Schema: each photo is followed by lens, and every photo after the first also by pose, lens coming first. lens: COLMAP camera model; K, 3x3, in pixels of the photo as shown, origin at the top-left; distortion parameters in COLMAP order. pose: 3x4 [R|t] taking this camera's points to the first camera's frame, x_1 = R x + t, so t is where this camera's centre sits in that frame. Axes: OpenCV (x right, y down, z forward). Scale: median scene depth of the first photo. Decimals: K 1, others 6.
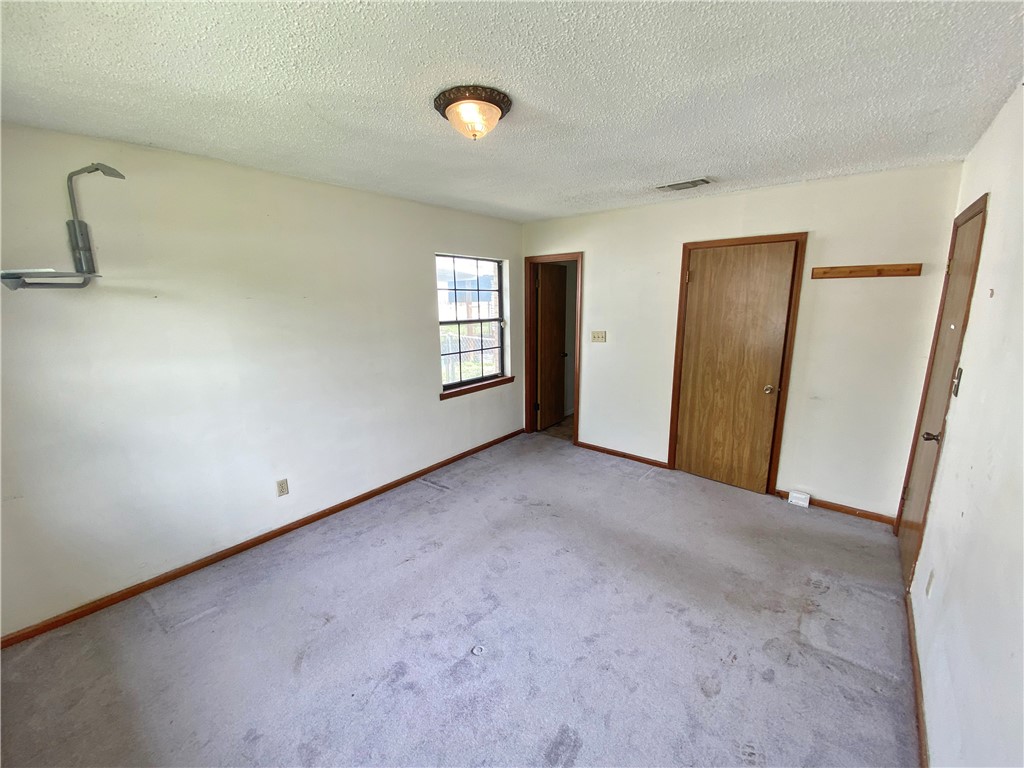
lens RADIAL K [[412.4, 0, 512.0], [0, 412.4, 384.0], [0, 0, 1]] dist [0.046801, -0.036422]
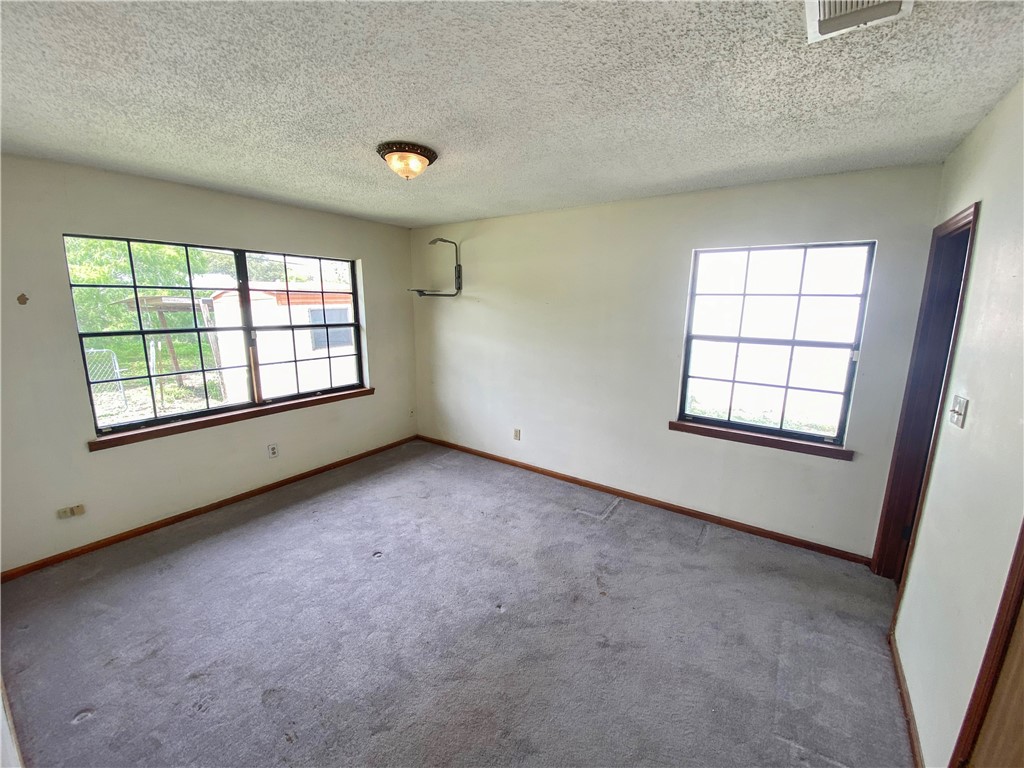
lens RADIAL K [[412.4, 0, 512.0], [0, 412.4, 384.0], [0, 0, 1]] dist [0.046801, -0.036422]
pose [[0.074129, 0.198587, -0.977276, 0.843824], [-0.222242, 0.958617, 0.177938, -0.176604], [0.972170, 0.204001, 0.115196, 0.820130]]
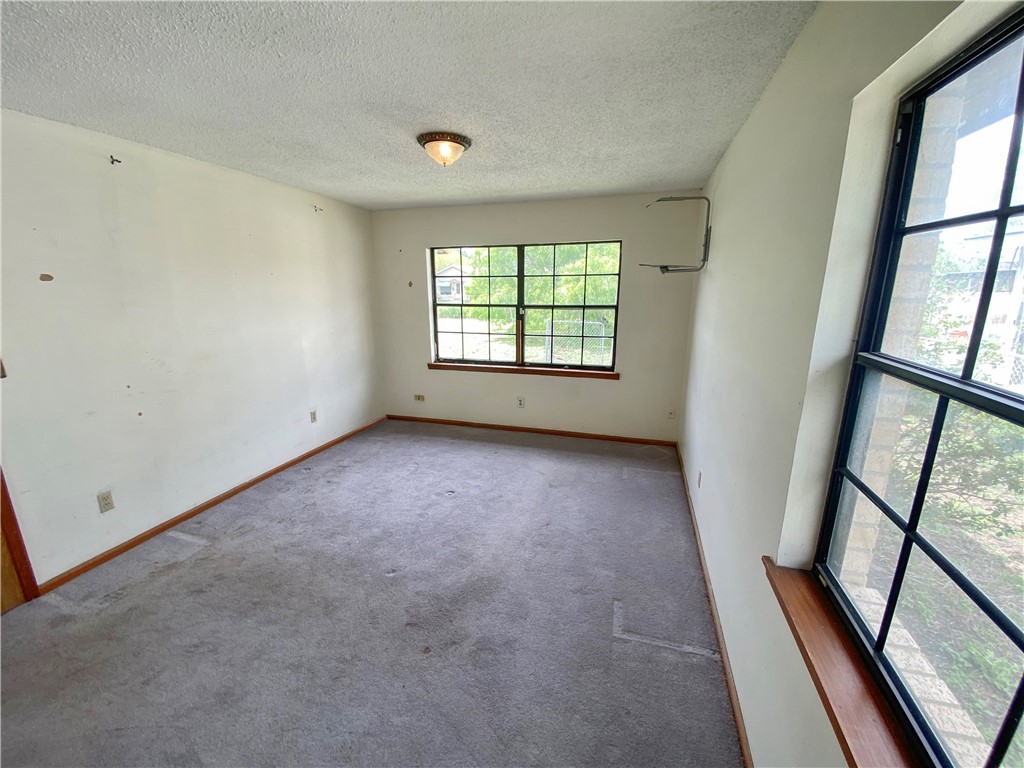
lens RADIAL K [[412.4, 0, 512.0], [0, 412.4, 384.0], [0, 0, 1]] dist [0.046801, -0.036422]
pose [[-0.929983, 0.093728, -0.355453, 0.174395], [-0.066824, 0.907734, 0.414190, -0.327924], [0.361478, 0.408943, -0.837914, 1.625501]]
